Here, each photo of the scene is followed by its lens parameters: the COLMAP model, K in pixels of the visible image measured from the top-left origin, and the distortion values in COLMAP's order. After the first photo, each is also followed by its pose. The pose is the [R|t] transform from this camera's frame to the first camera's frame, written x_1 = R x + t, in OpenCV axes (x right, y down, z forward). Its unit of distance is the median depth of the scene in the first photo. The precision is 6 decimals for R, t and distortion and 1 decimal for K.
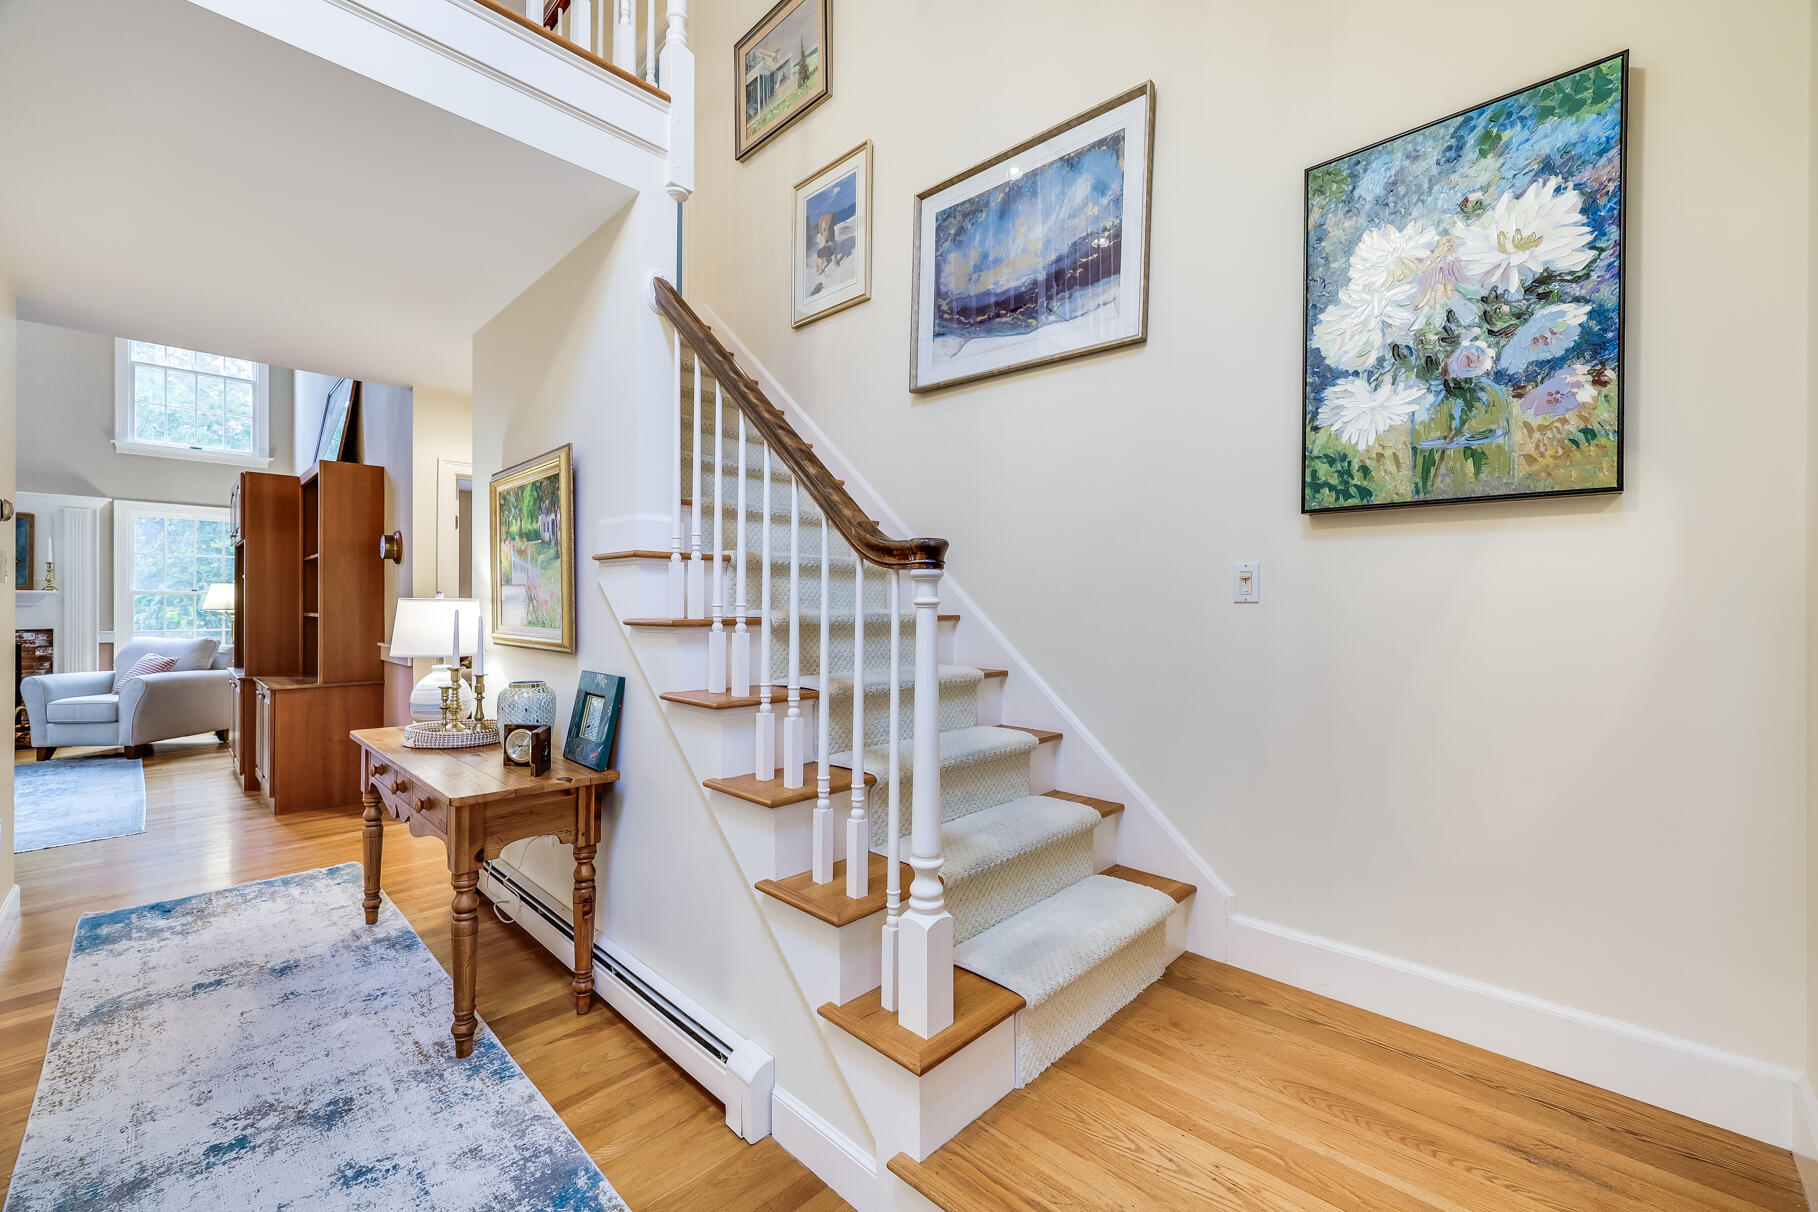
lens RADIAL K [[724.3, 0, 903.0], [0, 724.3, 609.3], [0, 0, 1]] dist [-0.000499, -0.000097]
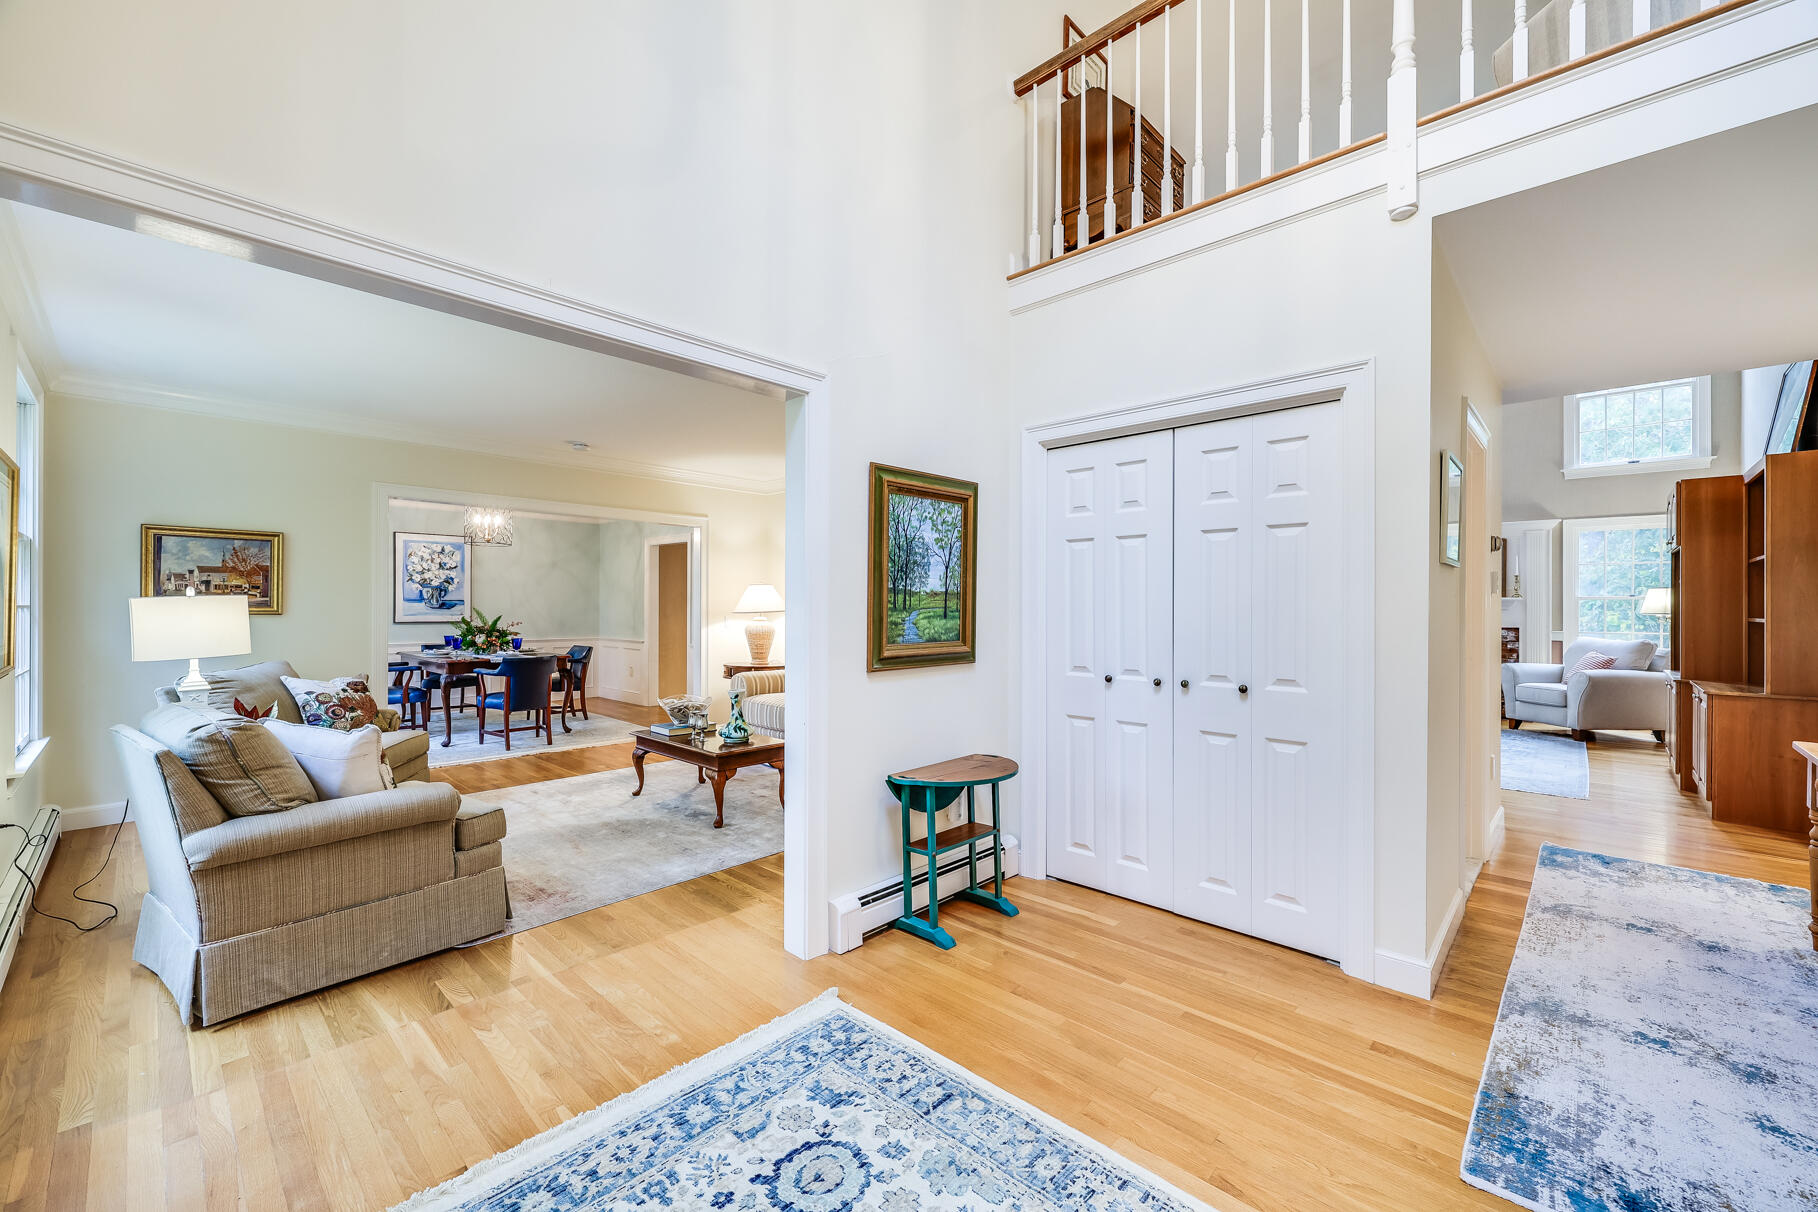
lens RADIAL K [[724.3, 0, 904.8], [0, 724.3, 602.6], [0, 0, 1]] dist [-0.000499, -0.000097]
pose [[0.006680, -0.007007, -0.999953, 0.223889], [-0.007208, 0.999949, -0.007055, -0.000524], [0.999952, 0.007254, 0.006630, -0.218510]]
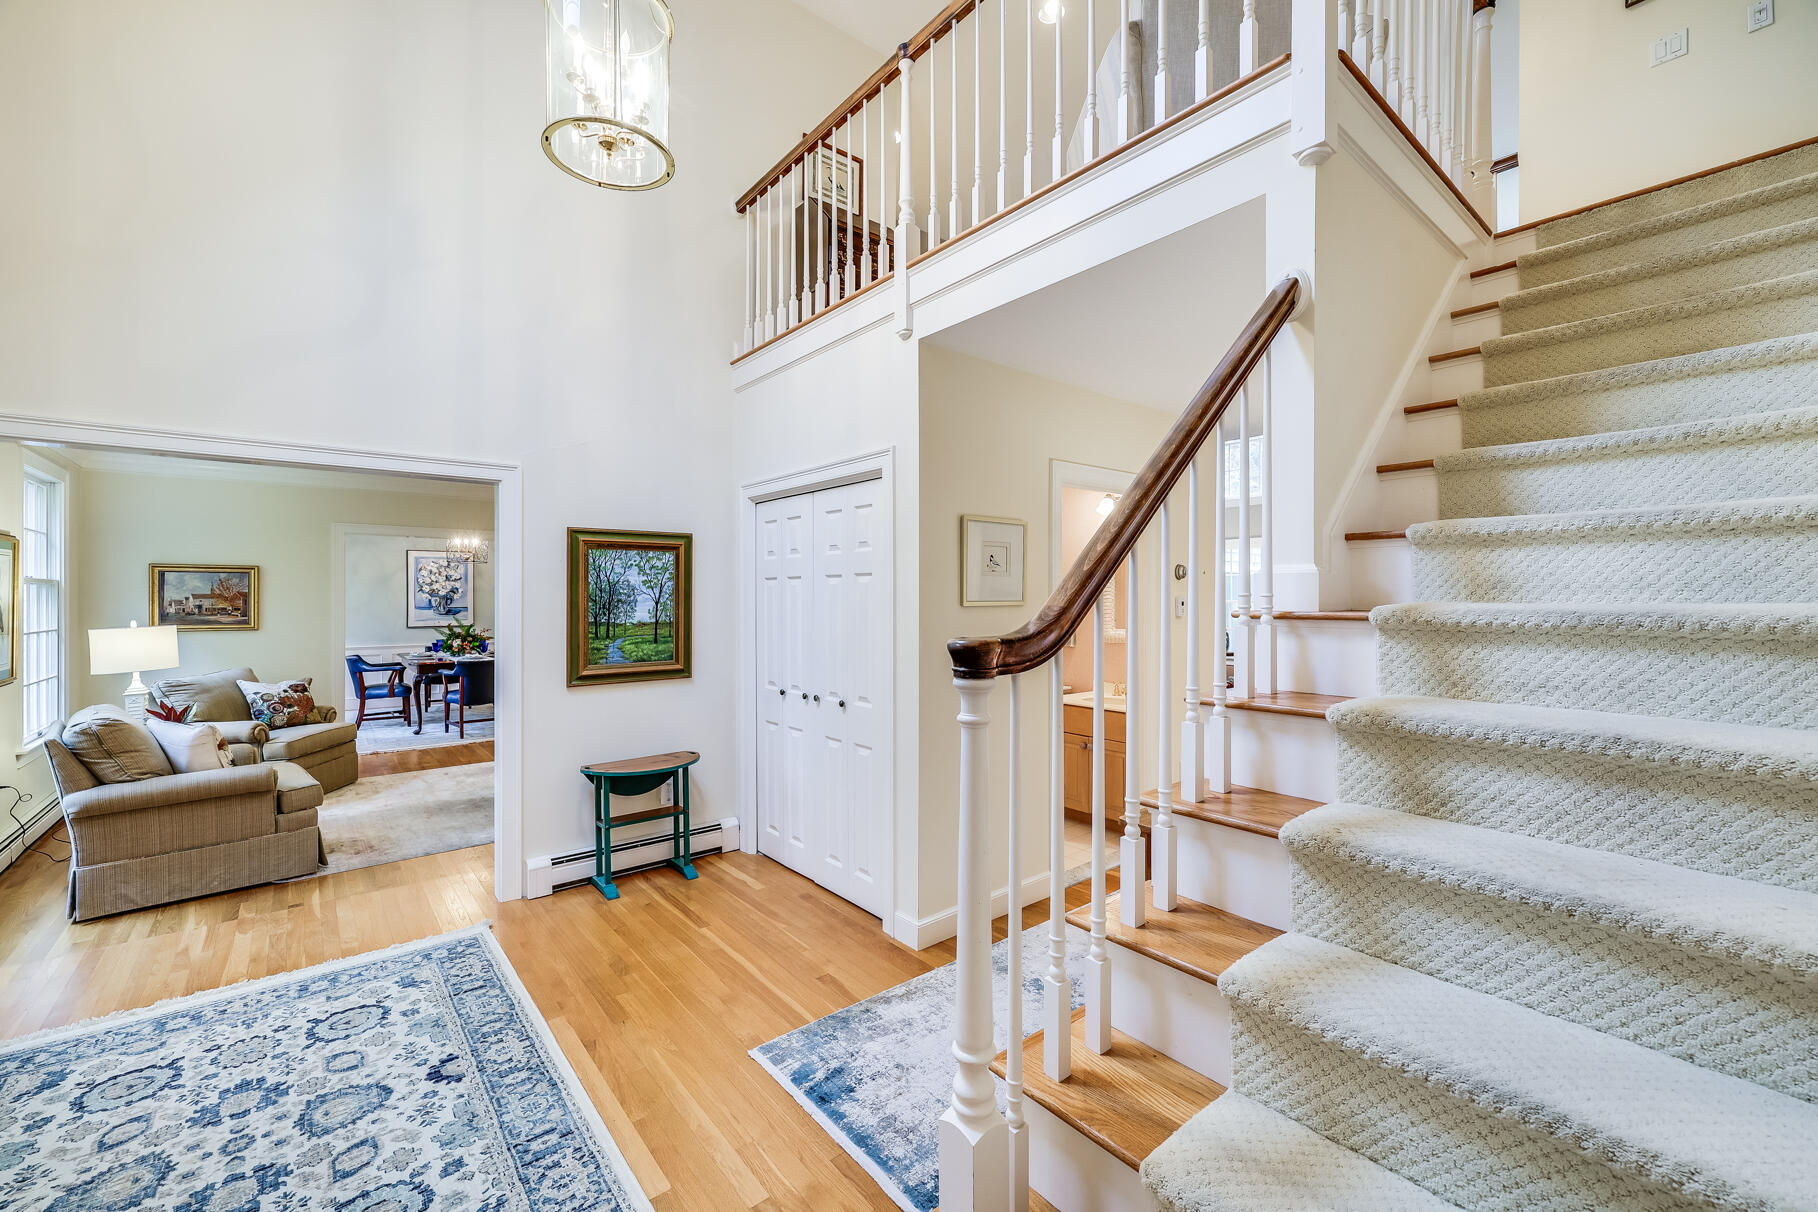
lens RADIAL K [[724.3, 0, 898.4], [0, 724.3, 594.7], [0, 0, 1]] dist [-0.000499, -0.000097]
pose [[-0.111666, -0.004818, -0.993734, 0.498403], [-0.002068, 0.999987, -0.004616, -0.086093], [0.993744, 0.001540, -0.111674, 0.601201]]
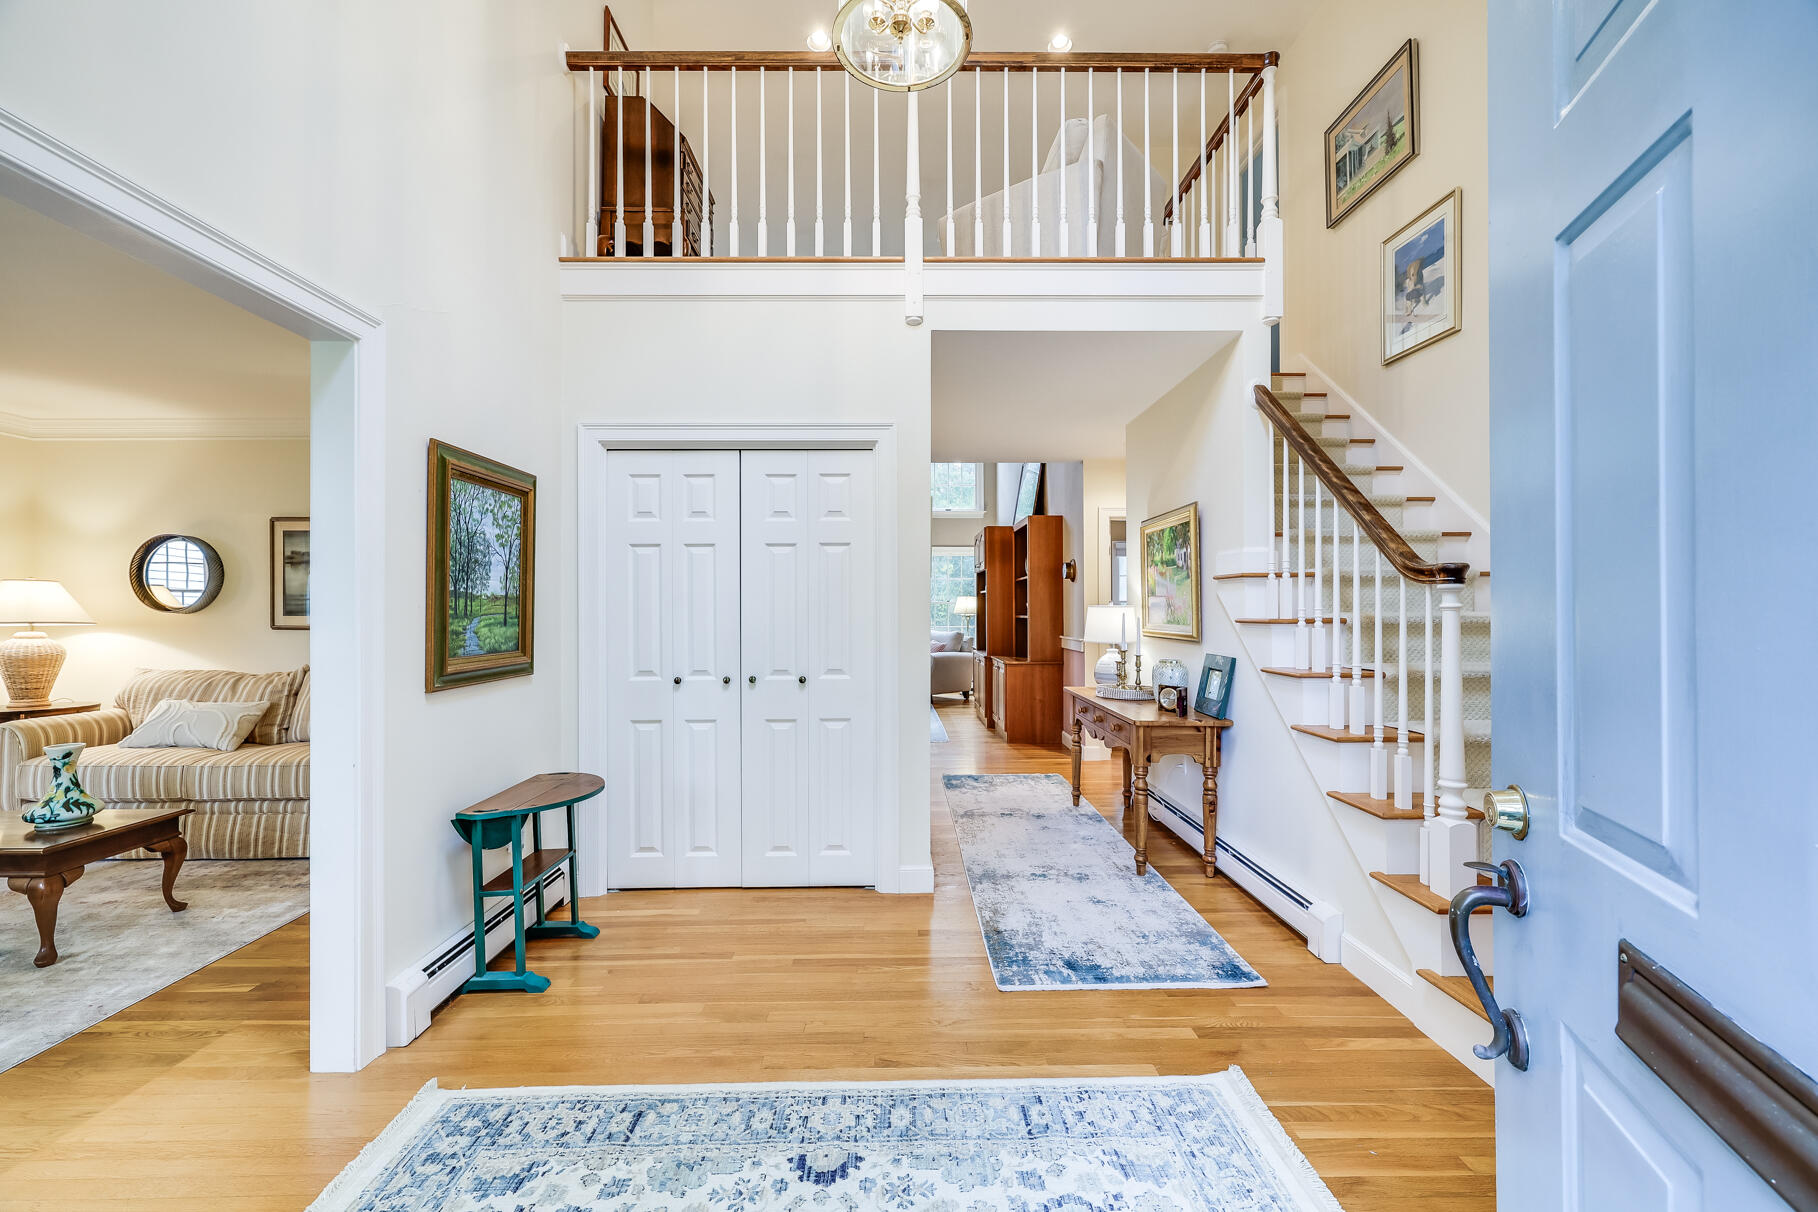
lens RADIAL K [[724.3, 0, 901.9], [0, 724.3, 604.1], [0, 0, 1]] dist [-0.000499, -0.000097]
pose [[0.702626, -0.011783, -0.711462, 0.180933], [0.003013, 0.999903, -0.013585, 0.001247], [0.711553, 0.007401, 0.702593, -0.498670]]
